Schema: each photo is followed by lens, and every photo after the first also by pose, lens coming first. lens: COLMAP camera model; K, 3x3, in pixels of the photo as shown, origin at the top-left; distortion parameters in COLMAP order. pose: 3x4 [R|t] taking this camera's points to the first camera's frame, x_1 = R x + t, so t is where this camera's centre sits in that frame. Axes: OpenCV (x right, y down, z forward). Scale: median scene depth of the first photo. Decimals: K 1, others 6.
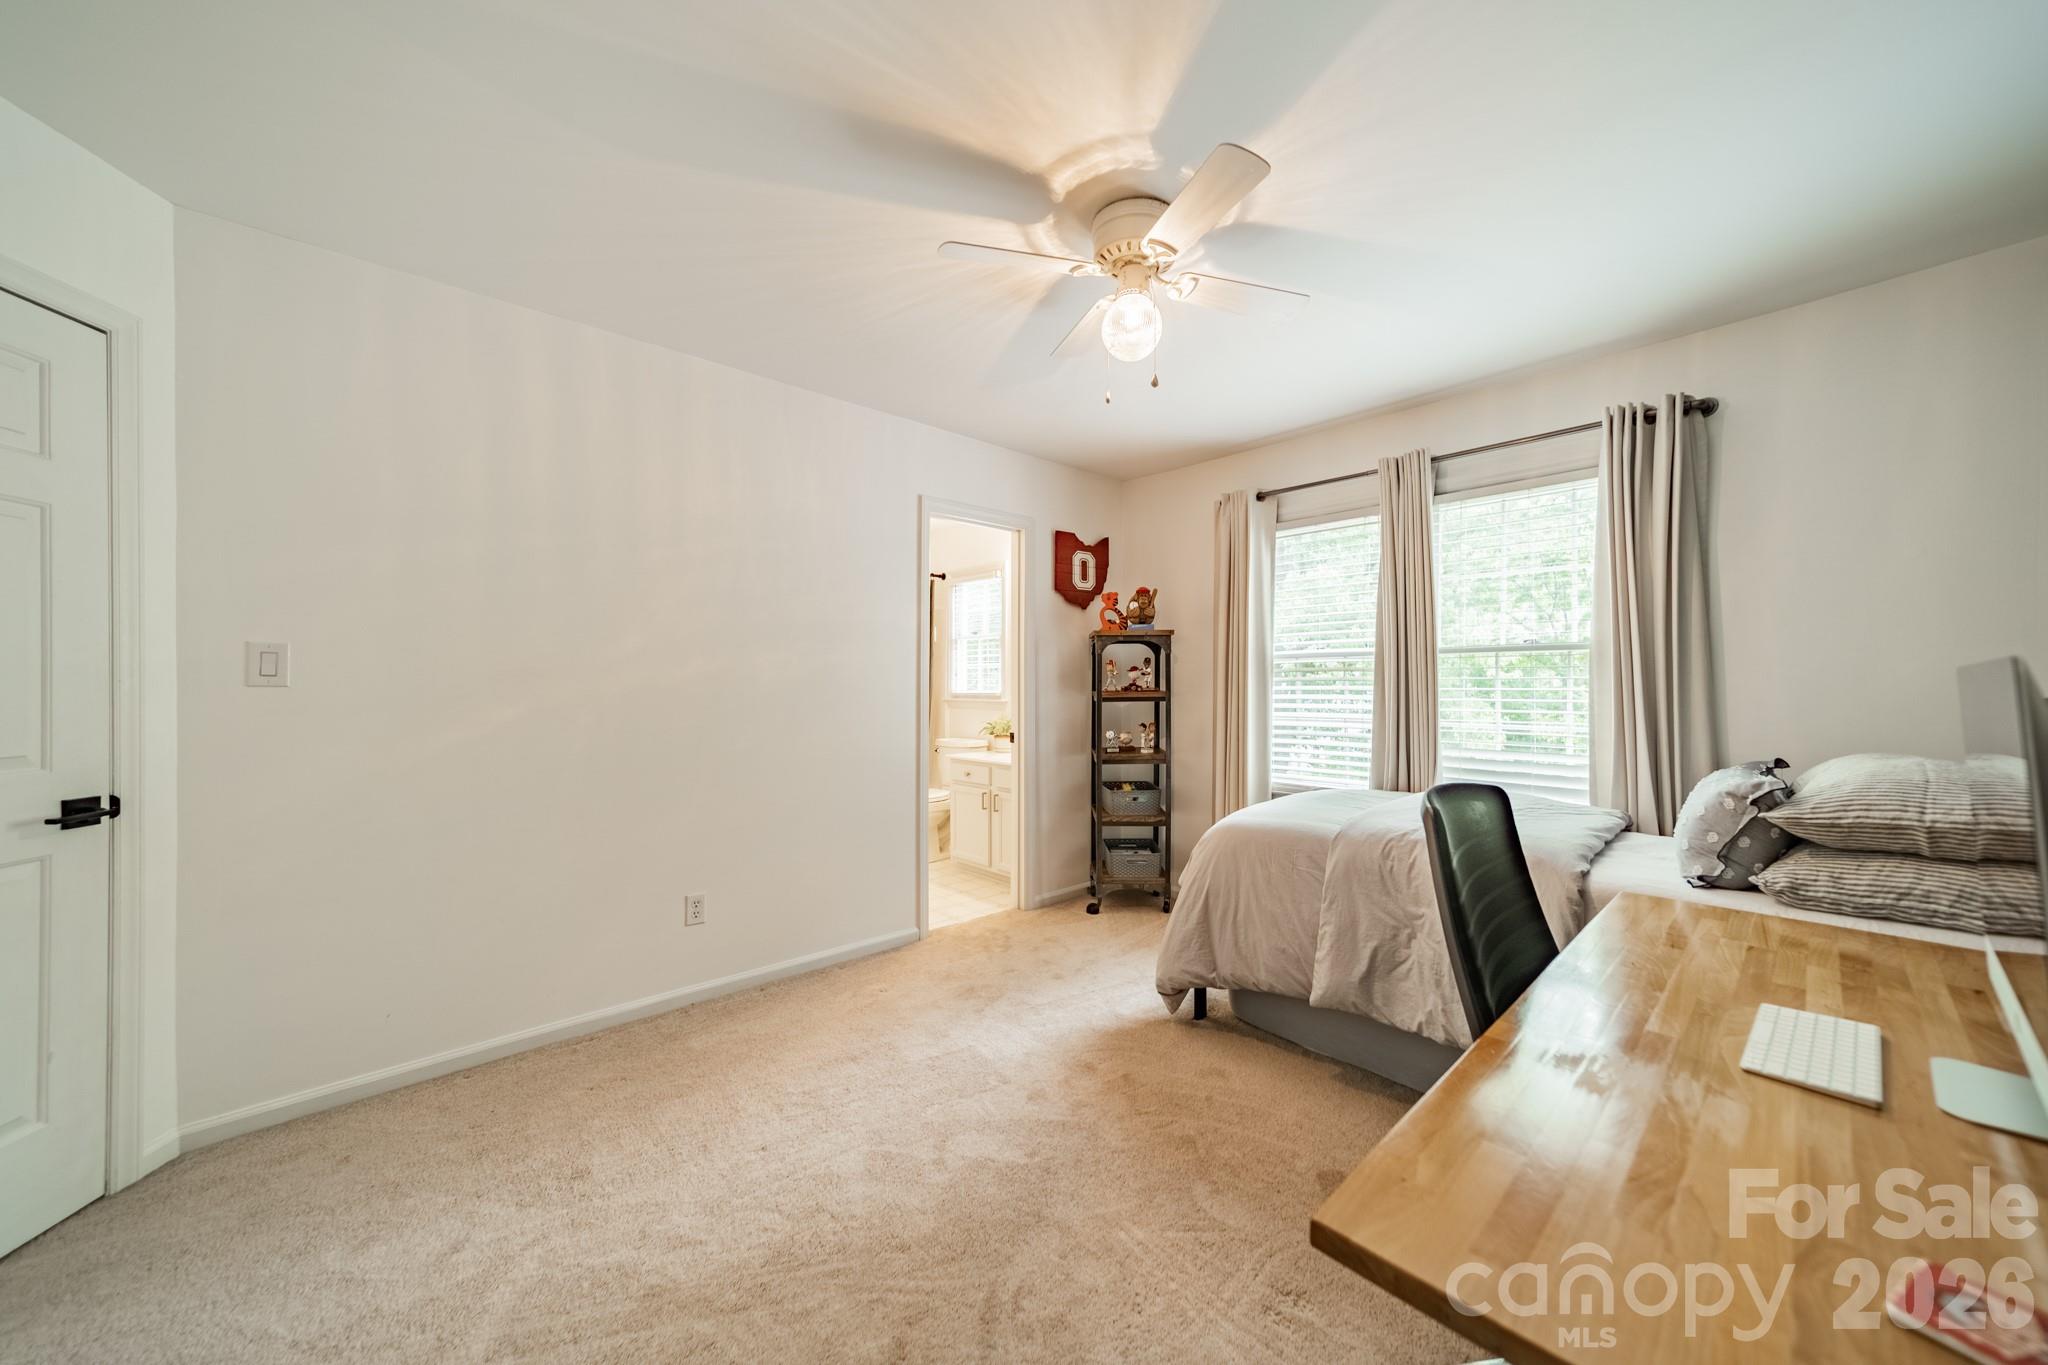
lens RADIAL K [[727.2, 0, 1029.7], [0, 727.2, 681.8], [0, 0, 1]] dist [0.008753, -0.000363]
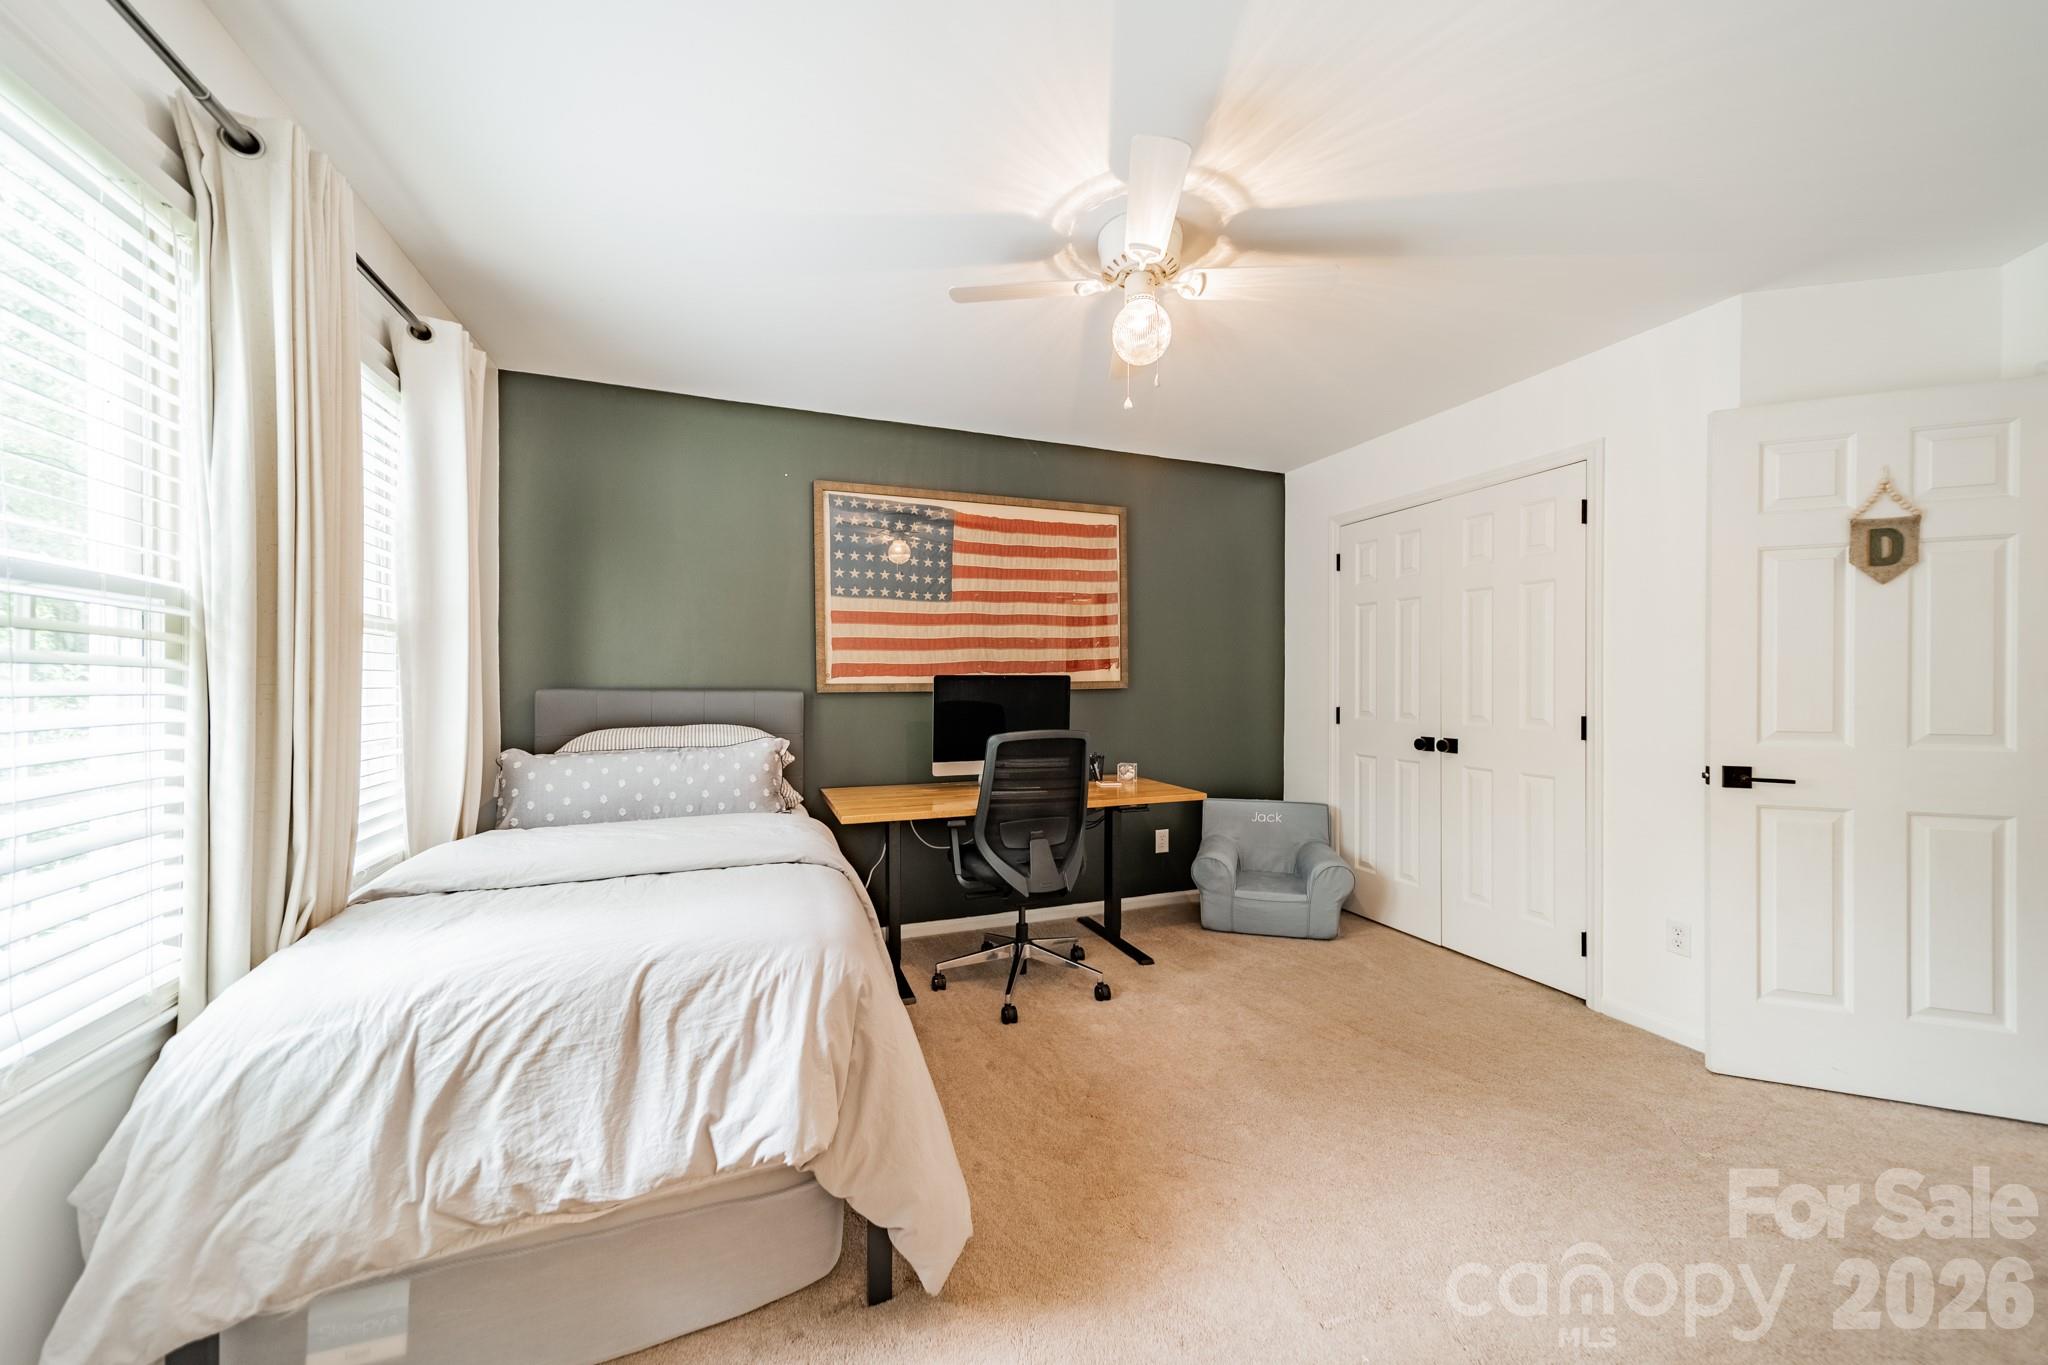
lens RADIAL K [[727.2, 0, 1027.1], [0, 727.2, 684.7], [0, 0, 1]] dist [0.008753, -0.000363]
pose [[-0.931062, -0.003463, 0.364845, -0.058161], [-0.002710, 0.999993, 0.002577, 0.004674], [-0.364851, 0.001410, -0.931065, 1.365534]]
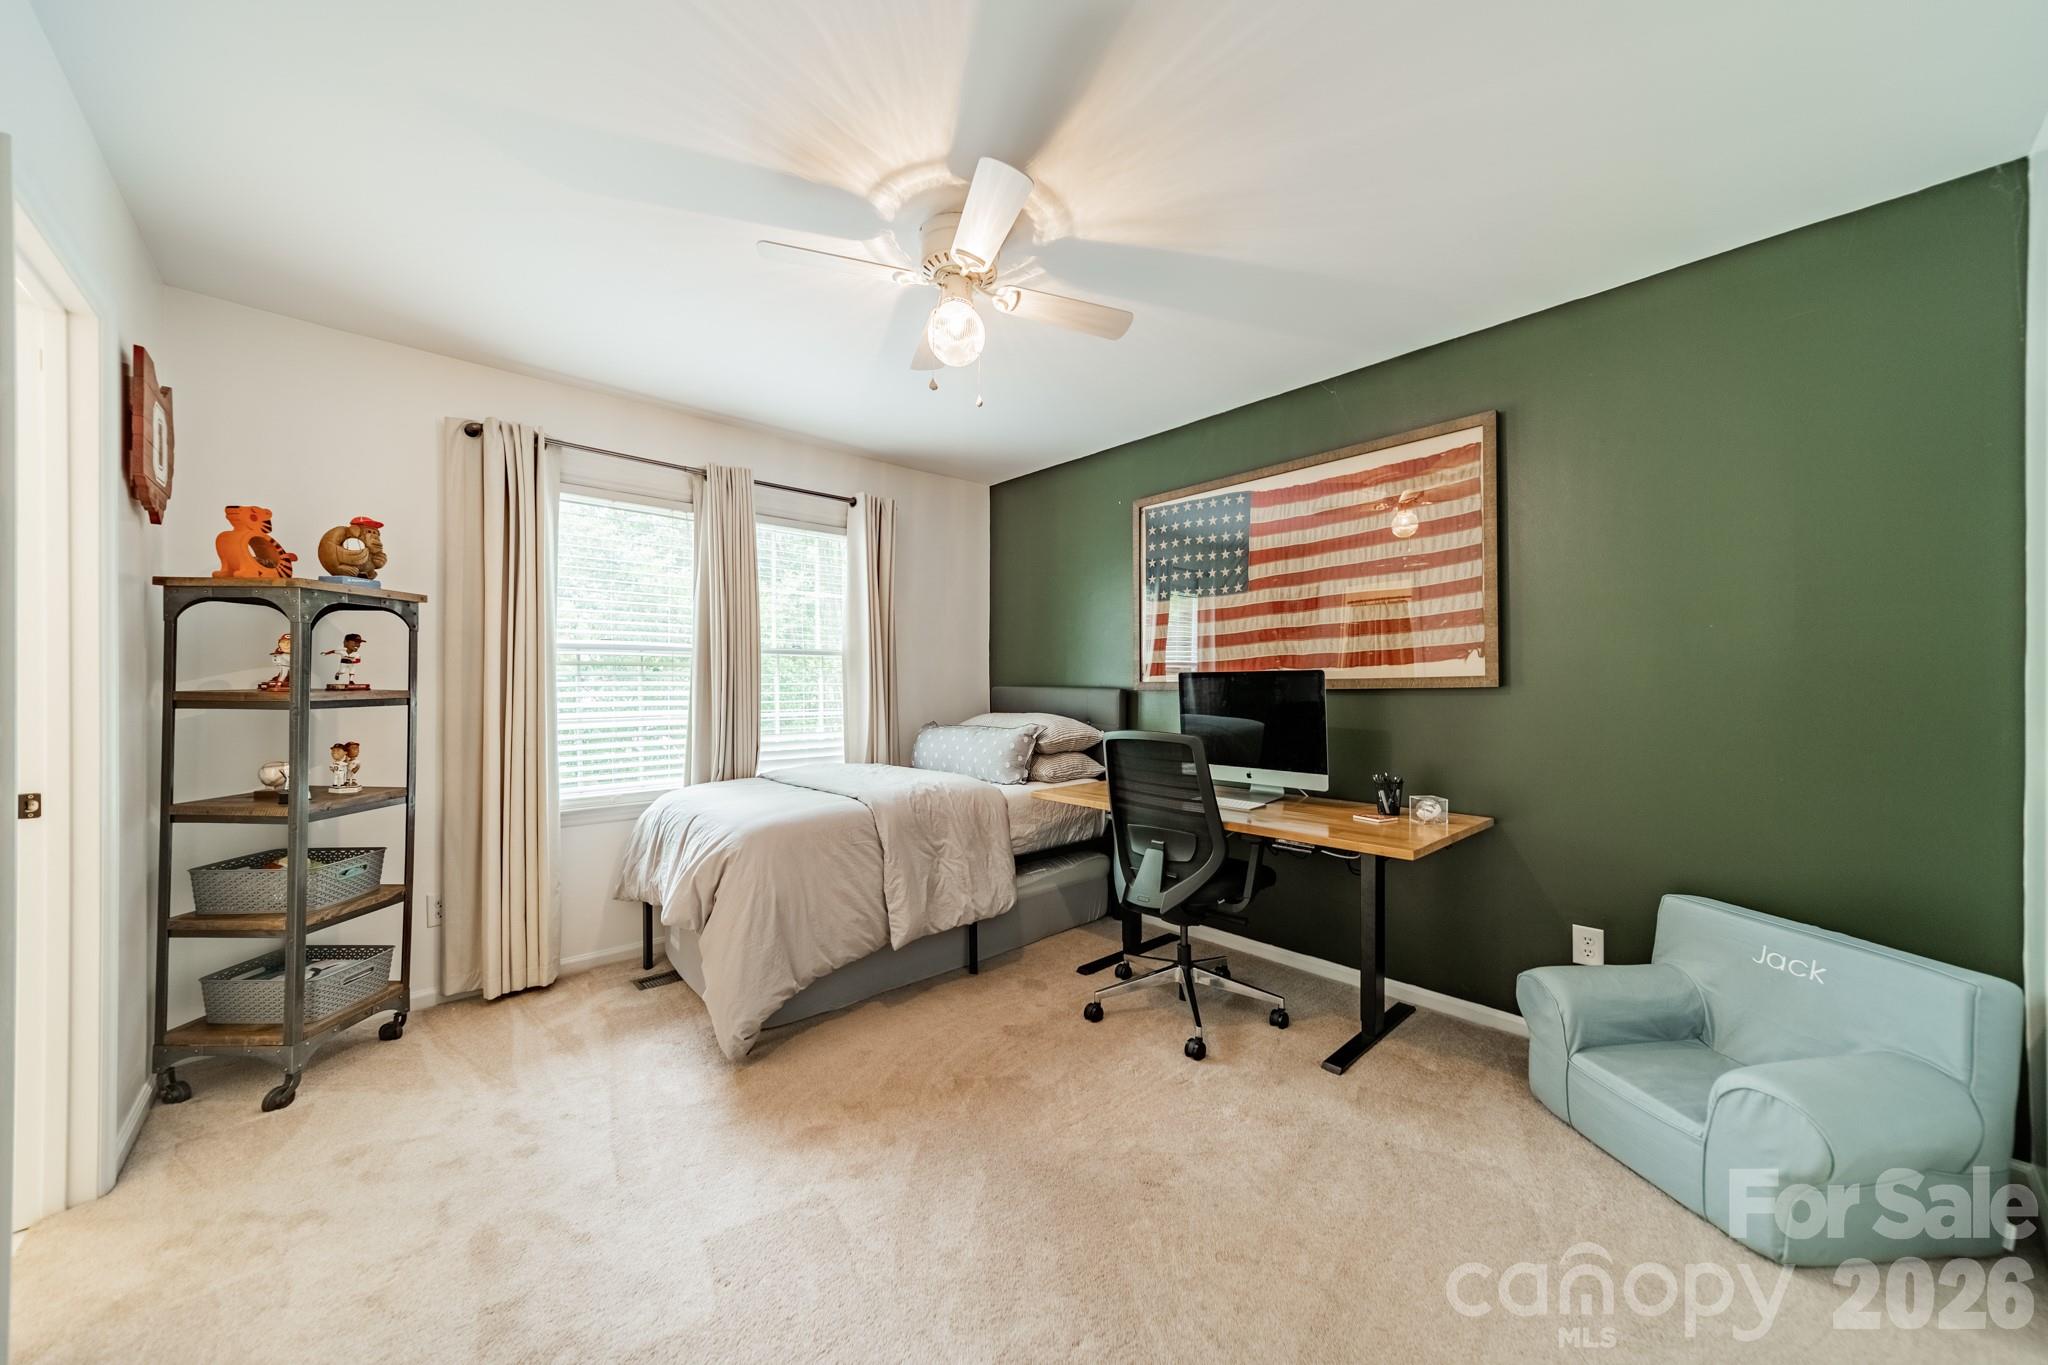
lens RADIAL K [[727.2, 0, 1026.5], [0, 727.2, 684.9], [0, 0, 1]] dist [0.008753, -0.000363]
pose [[-0.004933, -0.000405, 0.999988, -0.613644], [-0.000832, 1.000000, 0.000400, 0.011147], [-0.999987, -0.000830, -0.004933, 0.613010]]
